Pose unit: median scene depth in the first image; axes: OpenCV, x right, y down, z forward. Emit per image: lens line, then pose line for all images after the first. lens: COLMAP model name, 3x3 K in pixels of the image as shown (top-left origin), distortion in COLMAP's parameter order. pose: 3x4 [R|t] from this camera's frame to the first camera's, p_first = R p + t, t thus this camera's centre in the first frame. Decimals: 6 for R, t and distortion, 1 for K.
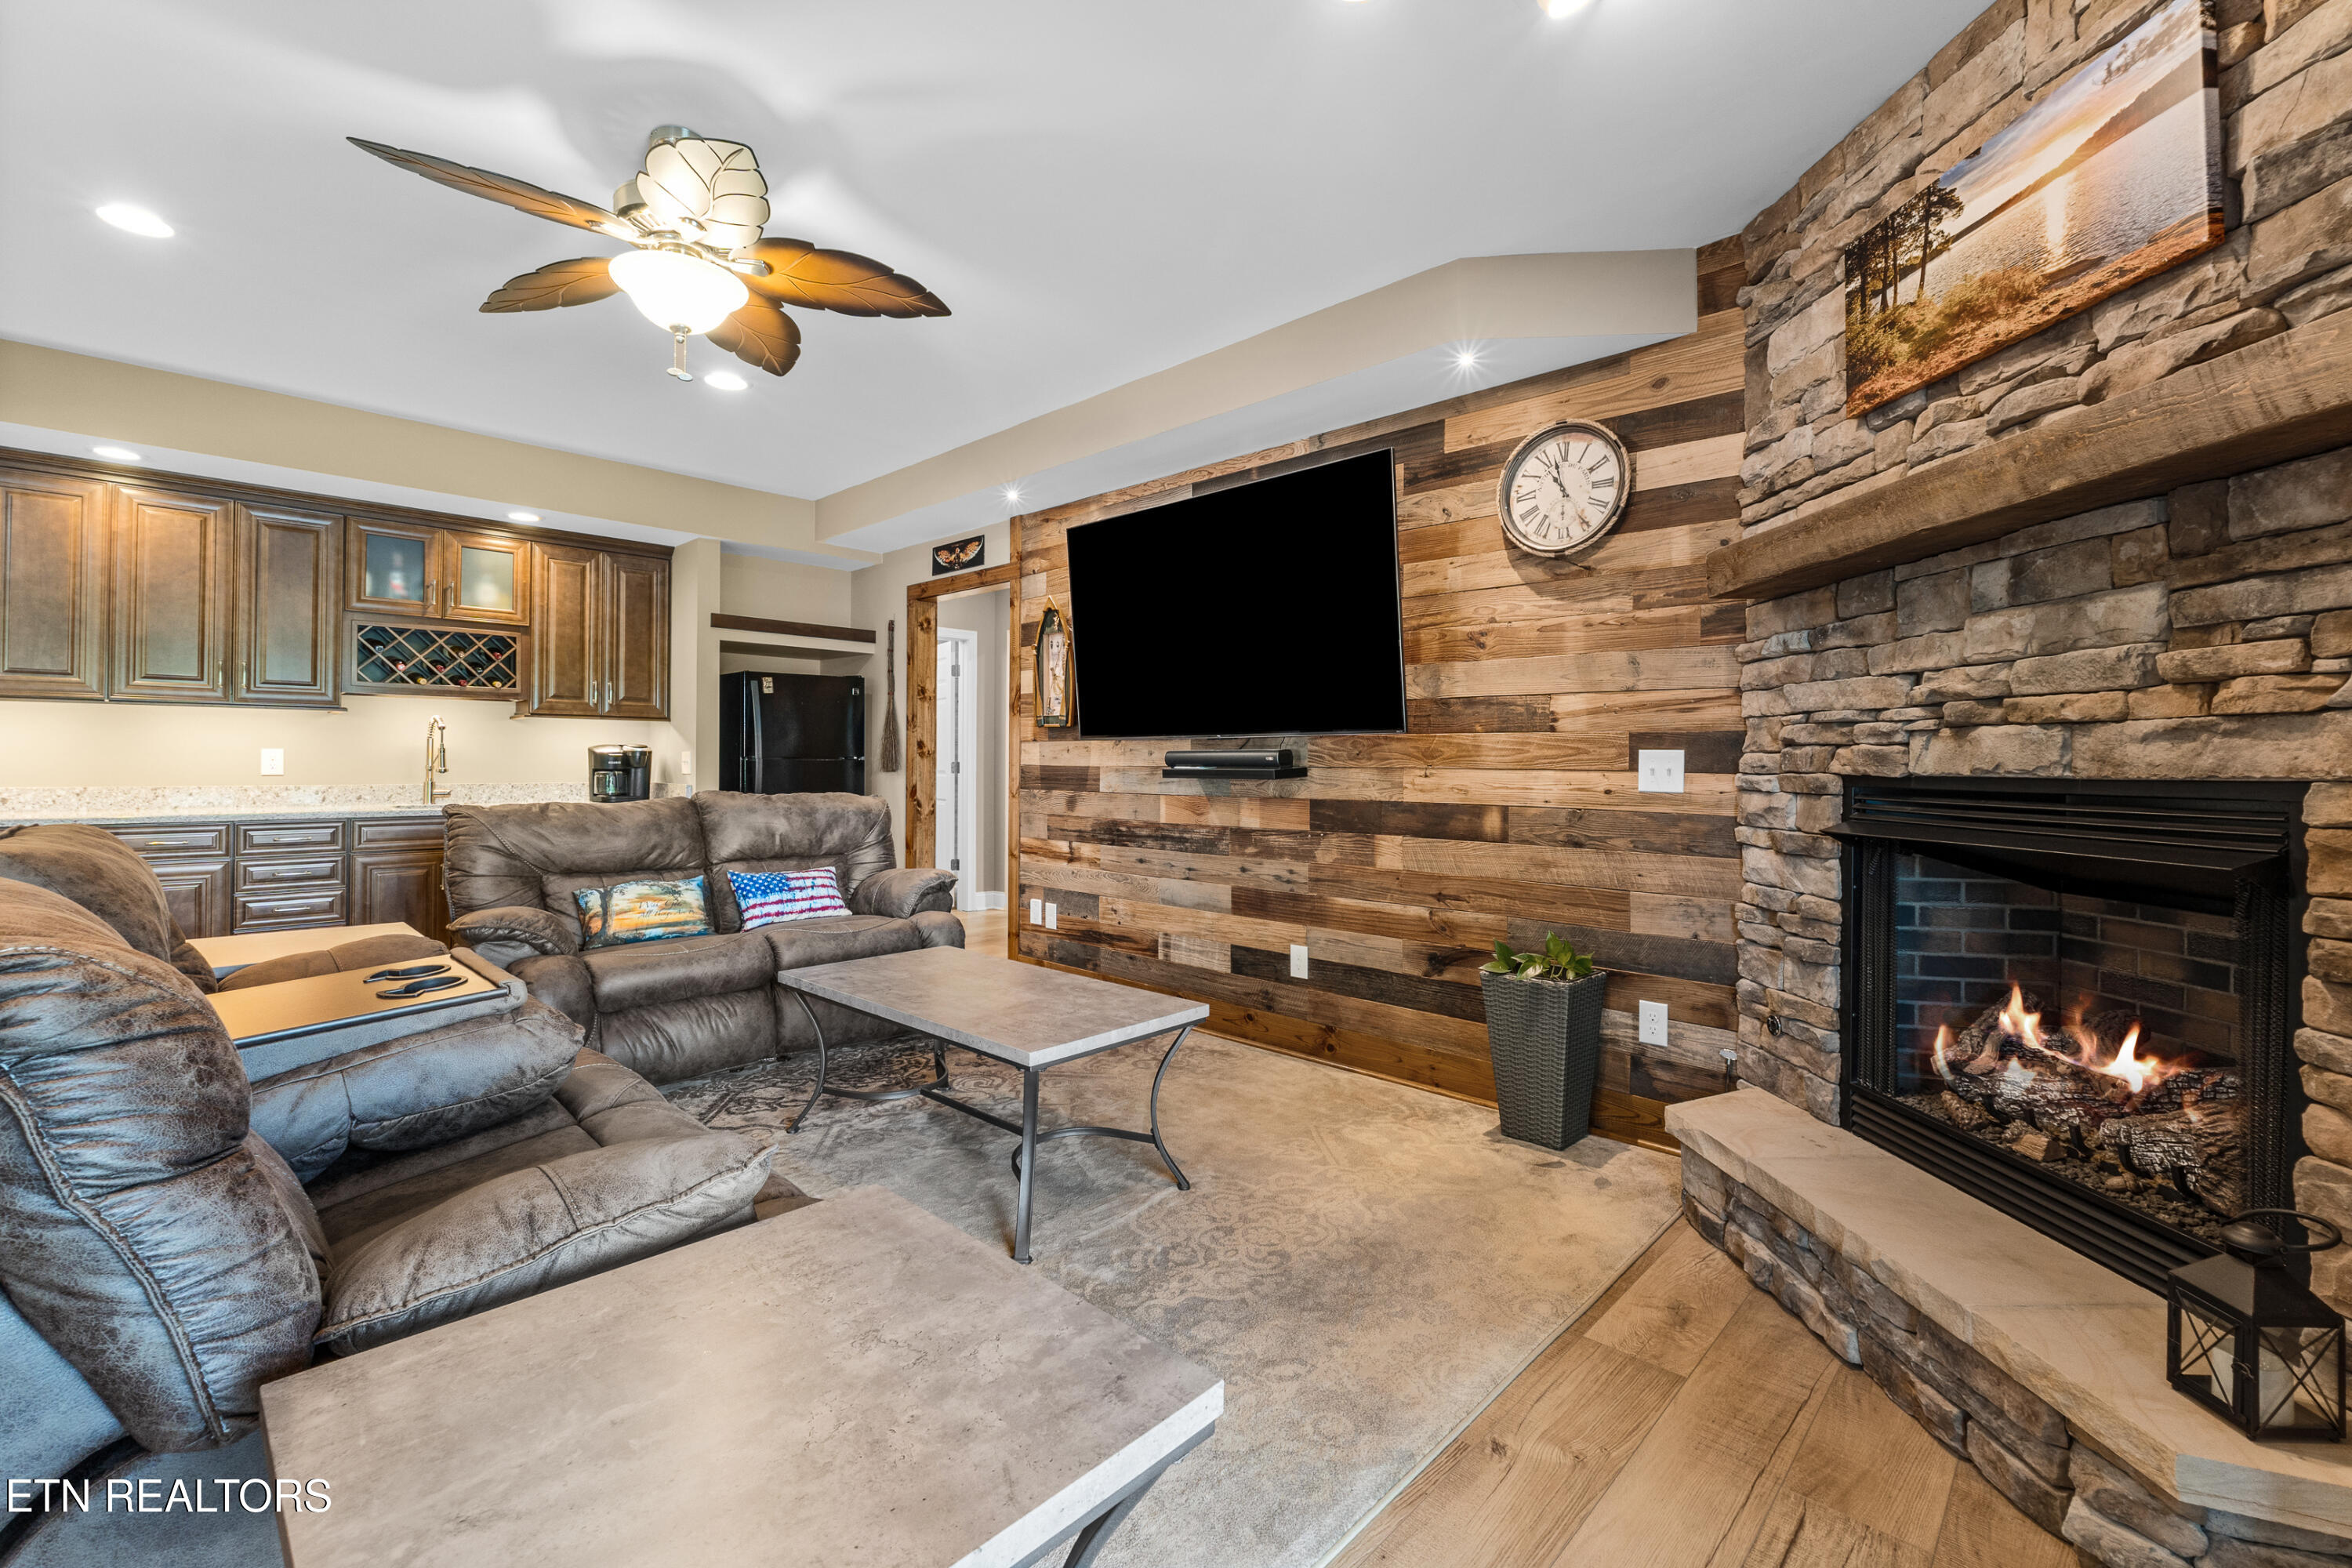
lens RADIAL K [[1000.4, 0, 1183.1], [0, 1000.4, 743.2], [0, 0, 1]] dist [-0.011730, -0.000160]
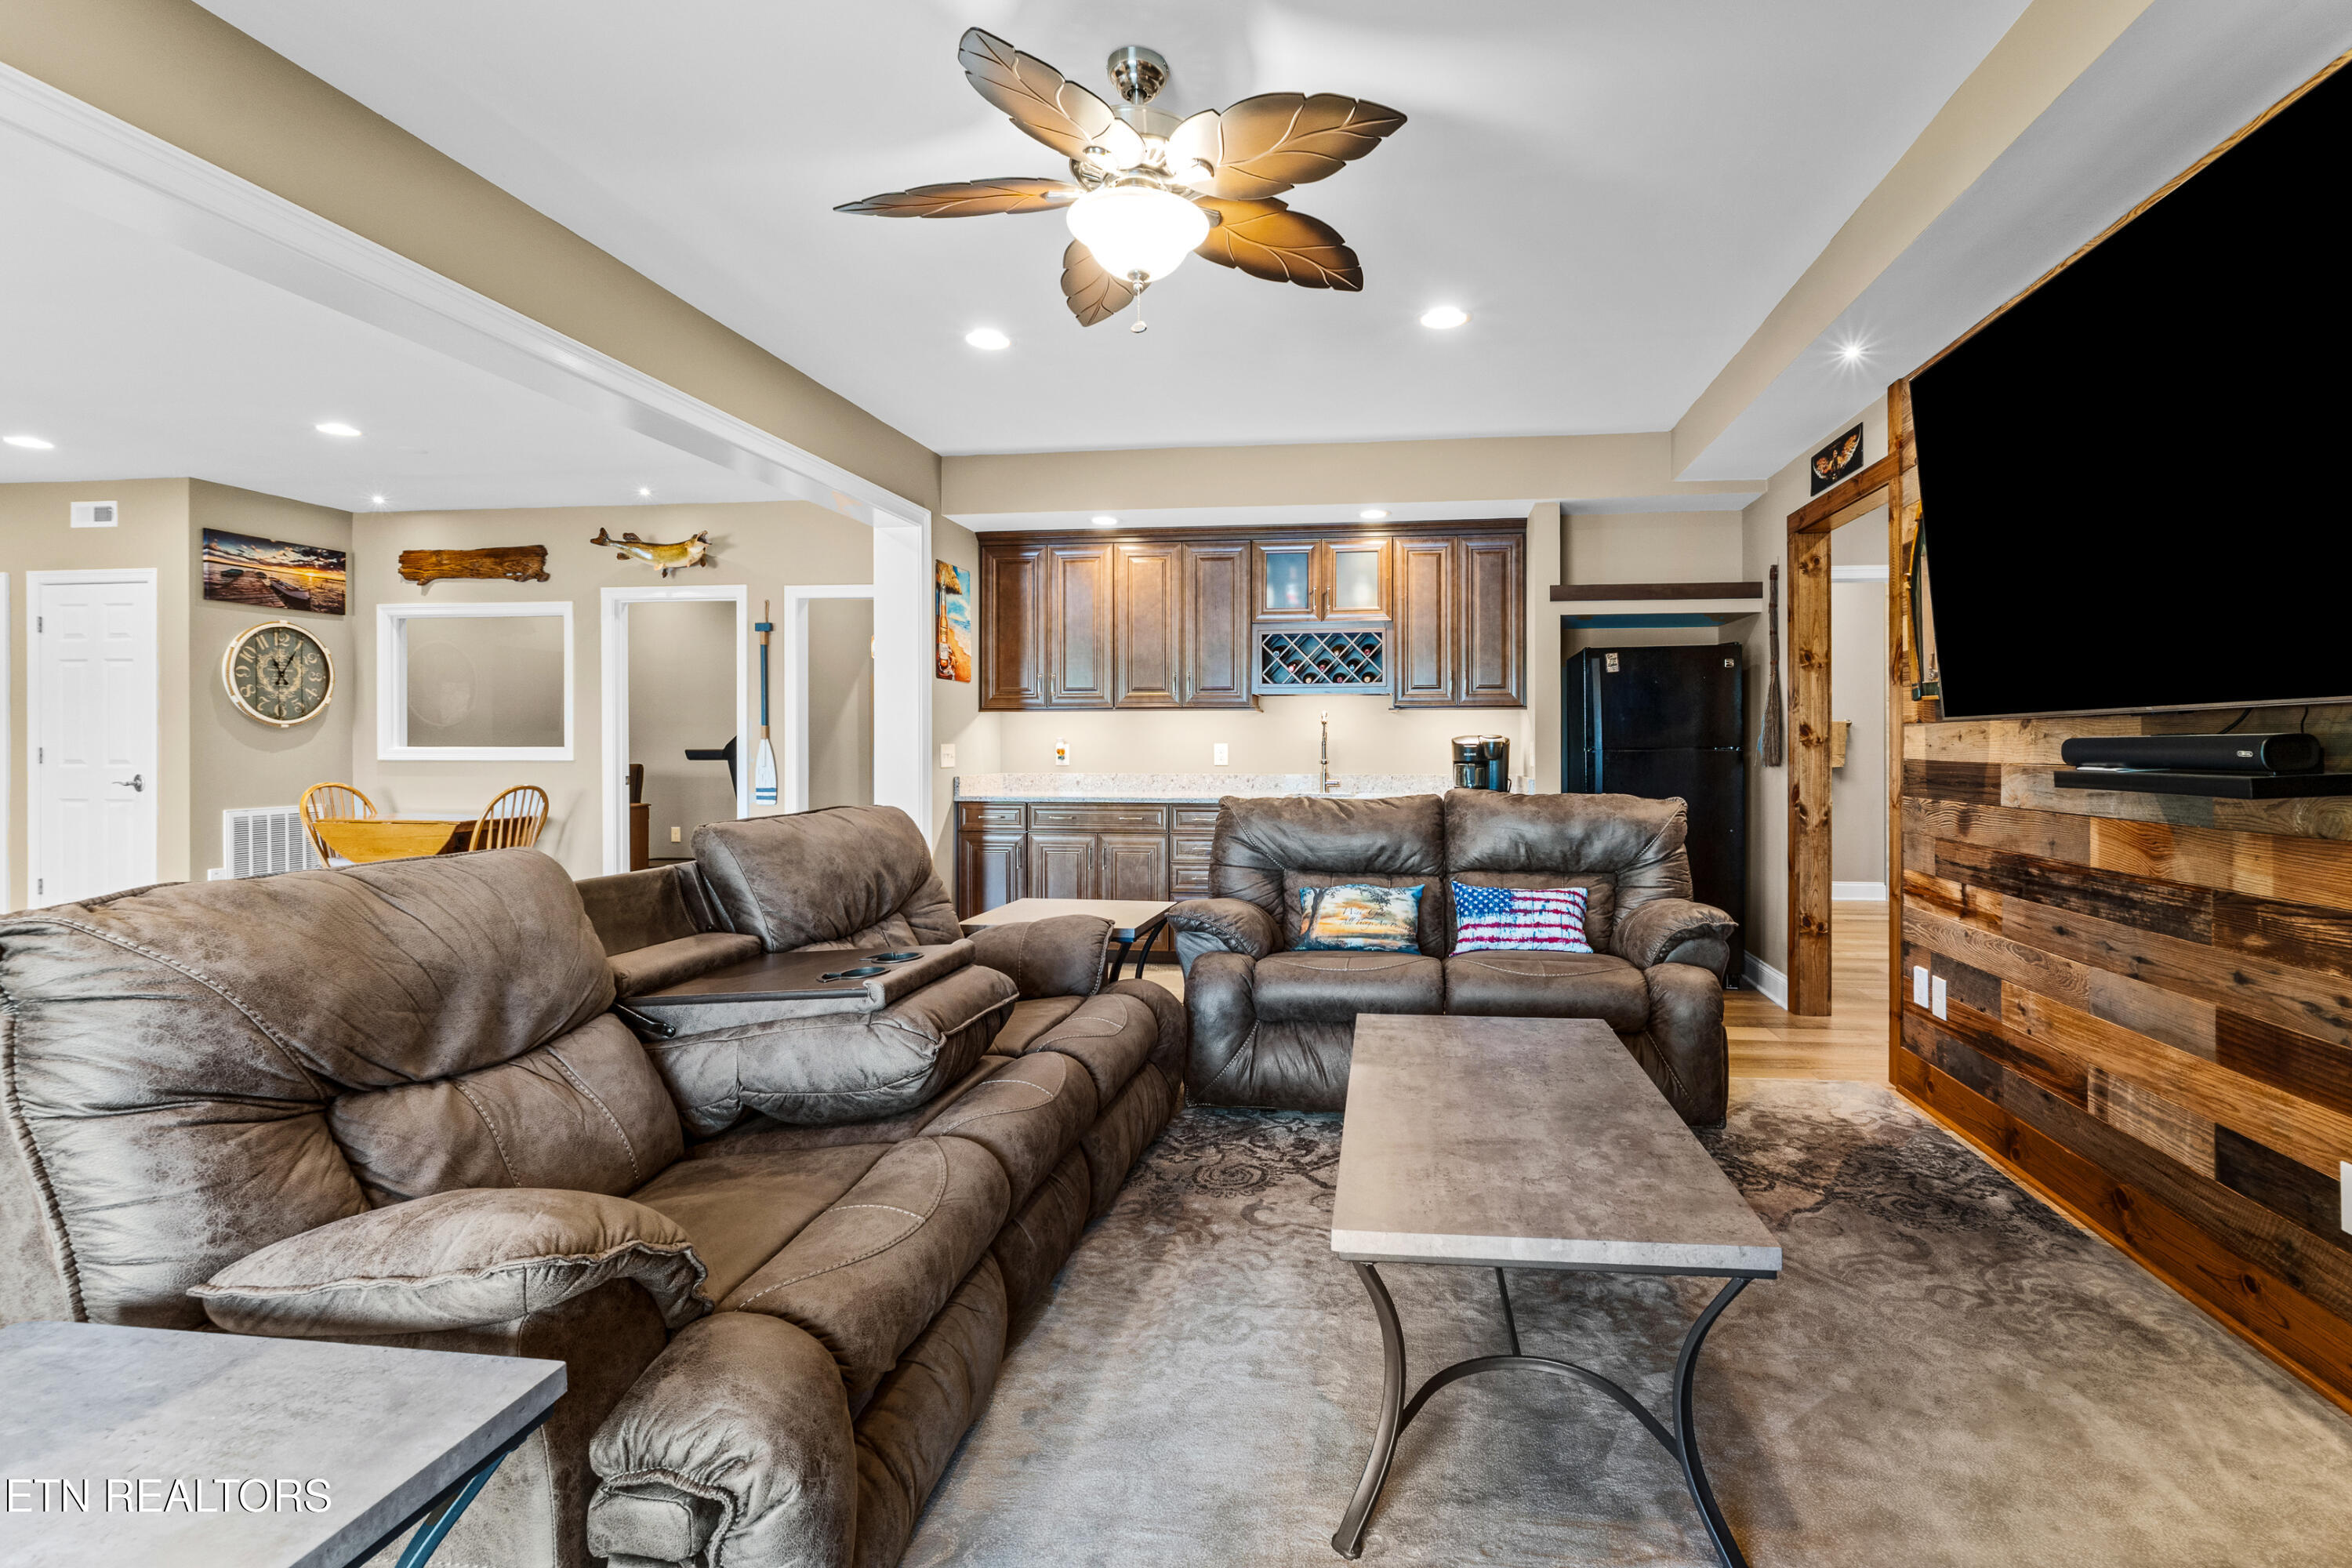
lens RADIAL K [[1083.2, 0, 1176.3], [0, 1083.2, 741.0], [0, 0, 1]] dist [-0.014989, 0.000102]
pose [[0.588782, -0.009899, -0.808231, 0.136362], [0.019324, 0.999812, 0.001832, -0.000752], [0.808061, -0.016696, 0.588863, 0.210275]]
